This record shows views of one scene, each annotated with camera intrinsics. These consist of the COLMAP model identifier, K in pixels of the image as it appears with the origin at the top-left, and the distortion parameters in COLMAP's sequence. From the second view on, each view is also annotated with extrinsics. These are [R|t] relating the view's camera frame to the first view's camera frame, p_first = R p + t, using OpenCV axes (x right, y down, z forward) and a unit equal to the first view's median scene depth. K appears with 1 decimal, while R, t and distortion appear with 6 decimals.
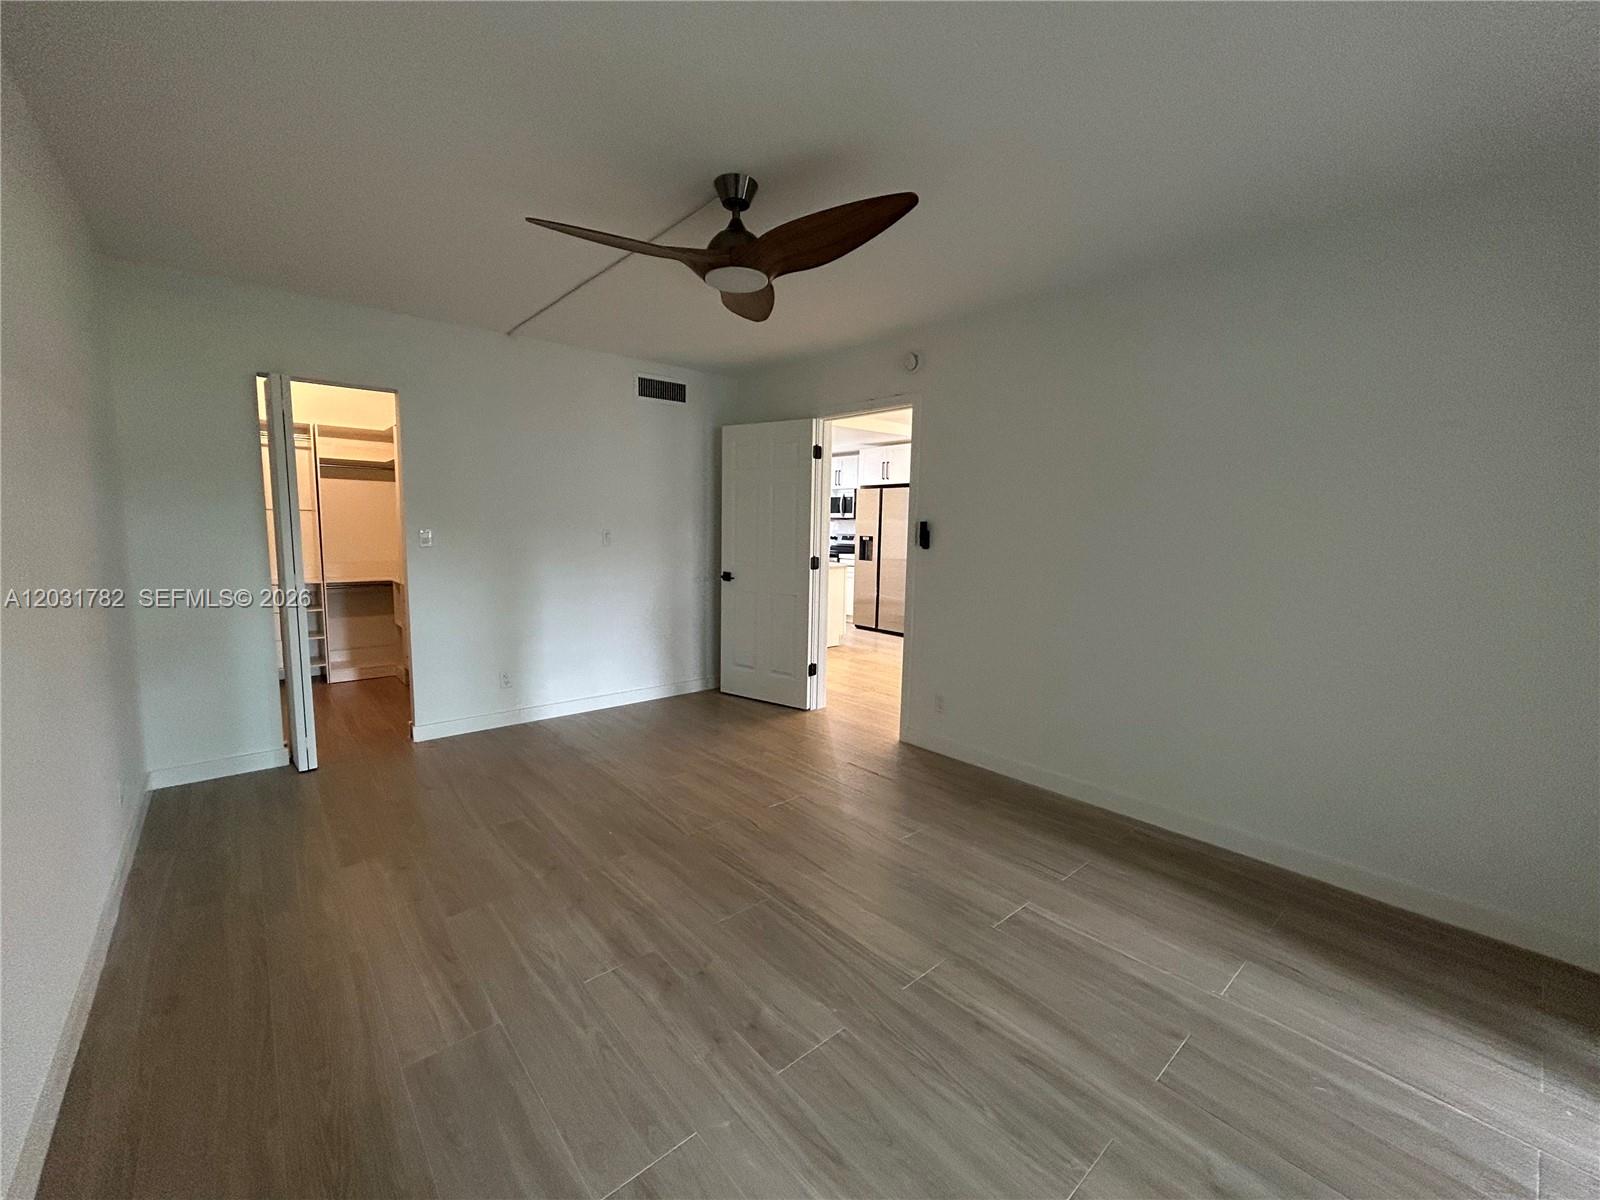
lens RADIAL K [[655.4, 0, 796.3], [0, 655.4, 598.7], [0, 0, 1]] dist [0.000533, 0.001775]
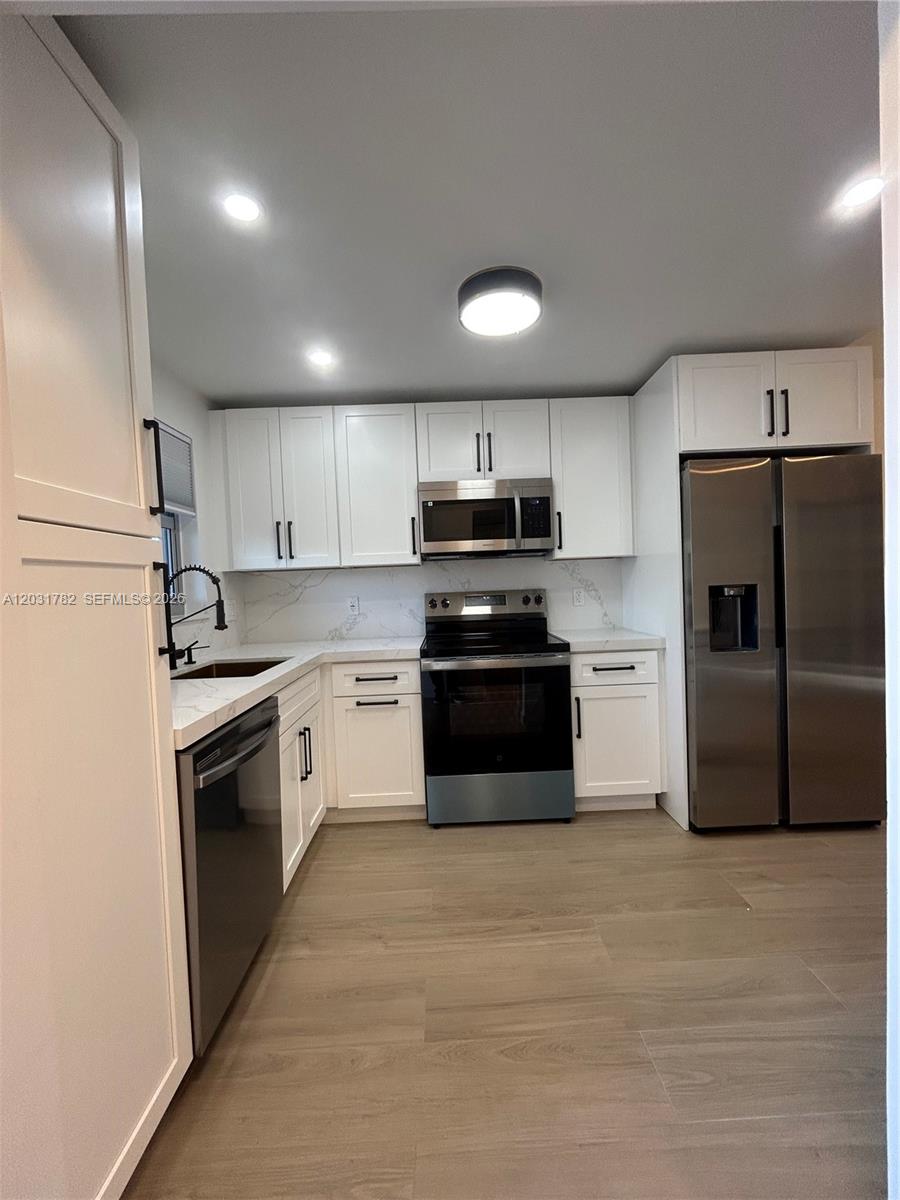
lens RADIAL K [[491.6, 0, 453.9], [0, 491.6, 599.3], [0, 0, 1]] dist [0.000533, 0.001775]
pose [[0.632352, -0.065066, 0.771944, -0.211713], [0.137199, 0.990121, -0.028933, -0.100669], [-0.762435, 0.124206, 0.635032, 0.942340]]
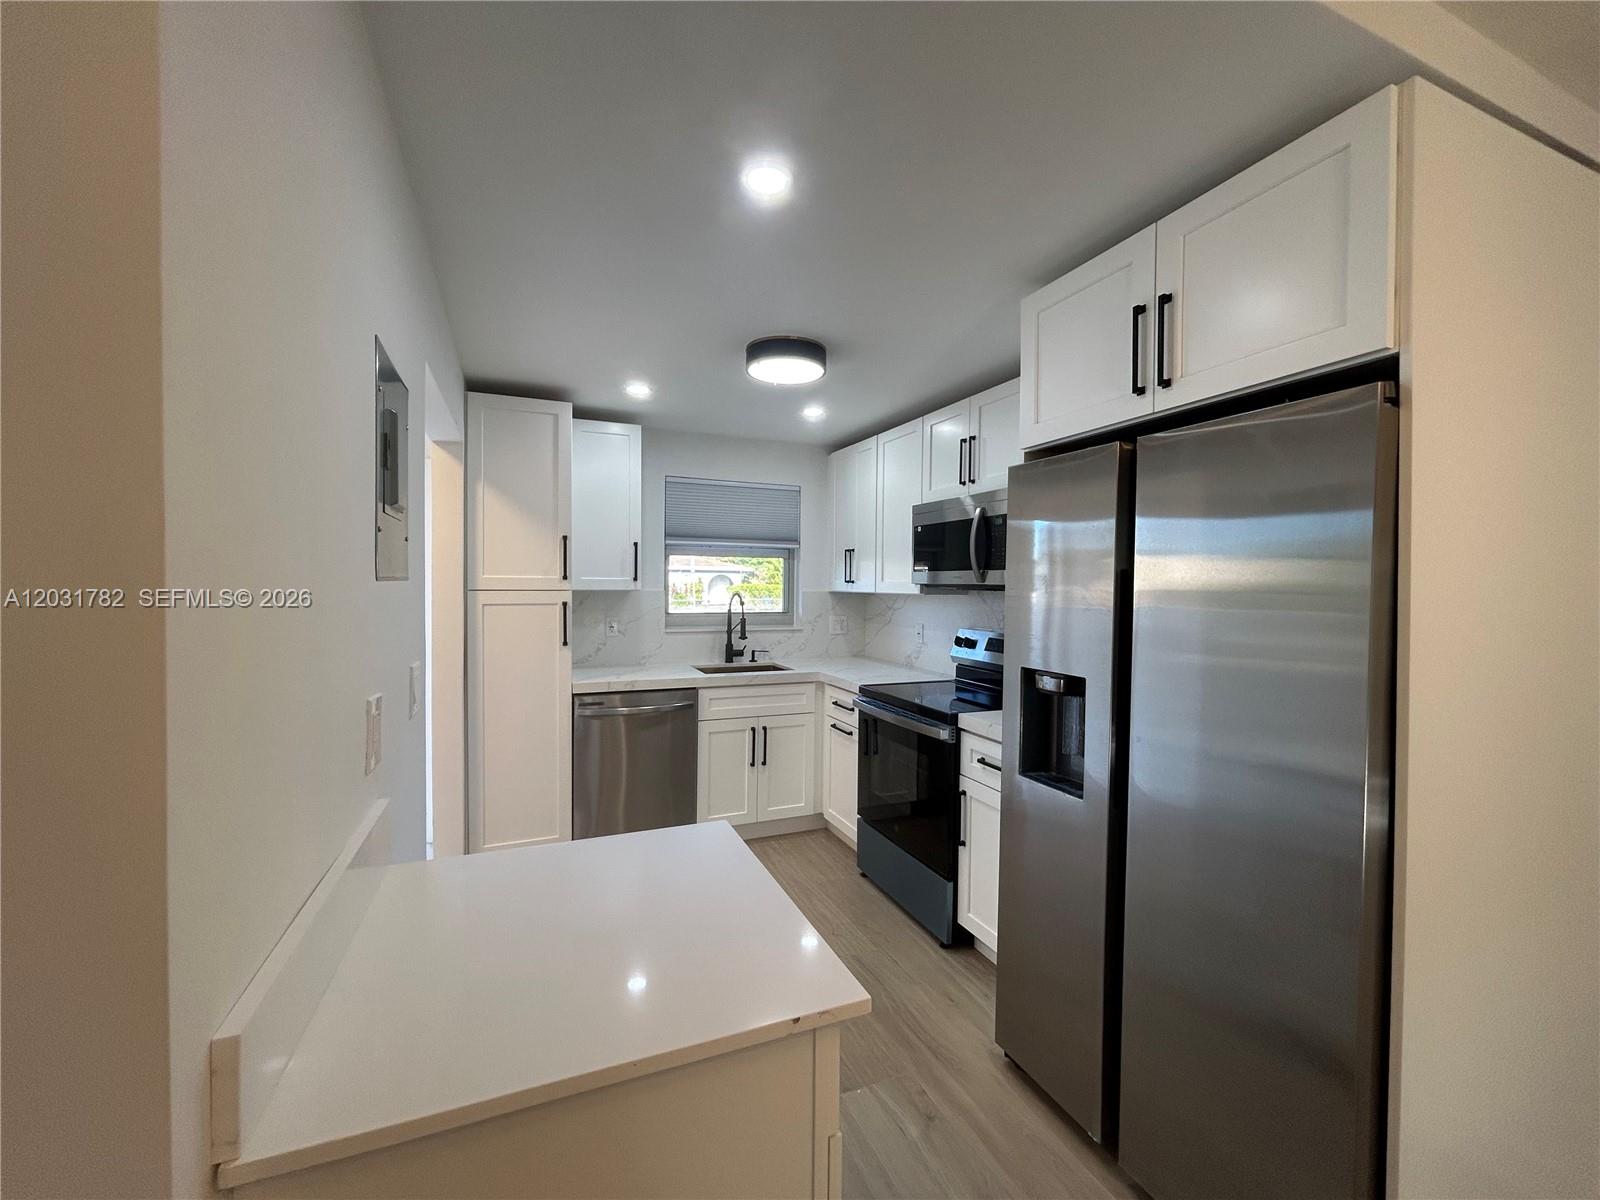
lens RADIAL K [[655.4, 0, 797.2], [0, 655.4, 595.6], [0, 0, 1]] dist [0.000533, 0.001775]
pose [[0.952519, 0.000149, -0.304478, 0.092323], [-0.030142, 0.995134, -0.093807, -0.097432], [0.302982, 0.098530, 0.947889, 0.764550]]
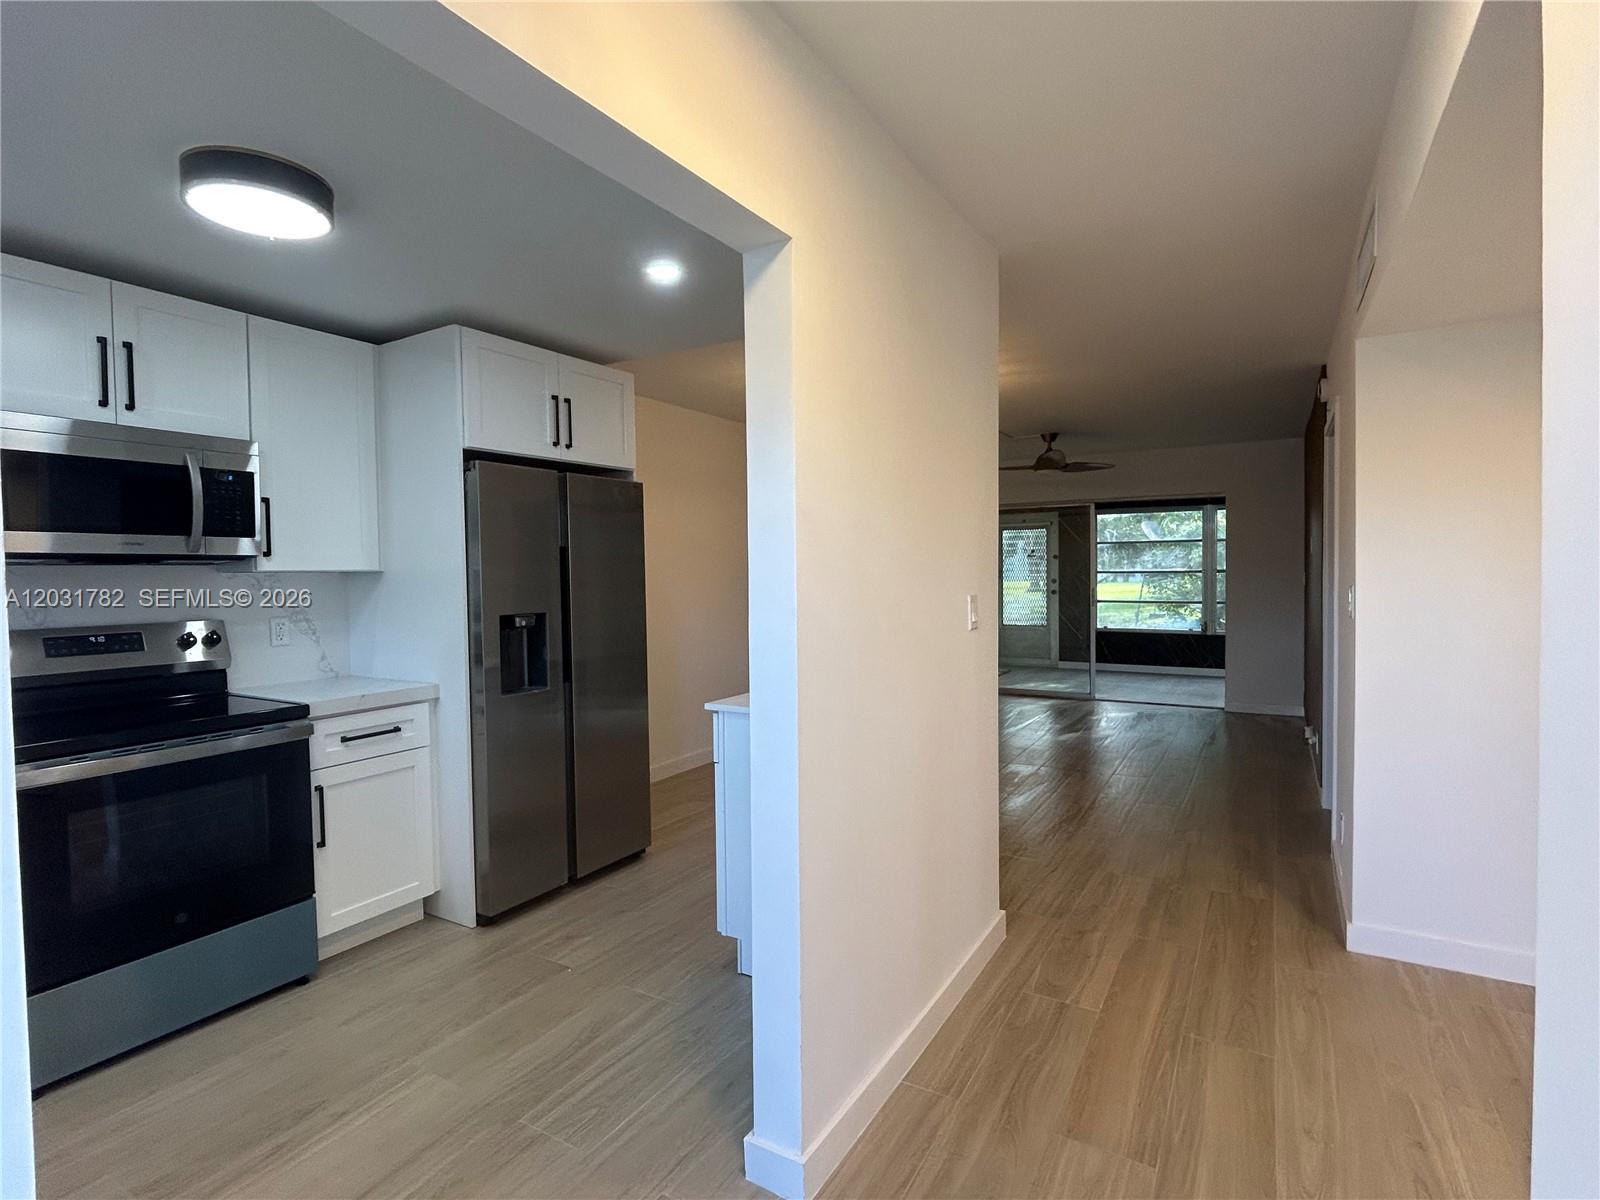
lens RADIAL K [[808.0, 0, 799.7], [0, 808.0, 596.8], [0, 0, 1]] dist [0.014814, 0.000940]
pose [[-0.324903, -0.040941, 0.944861, -0.308540], [0.116826, 0.989673, 0.083055, -0.120255], [-0.938504, 0.137369, -0.316765, 0.996127]]
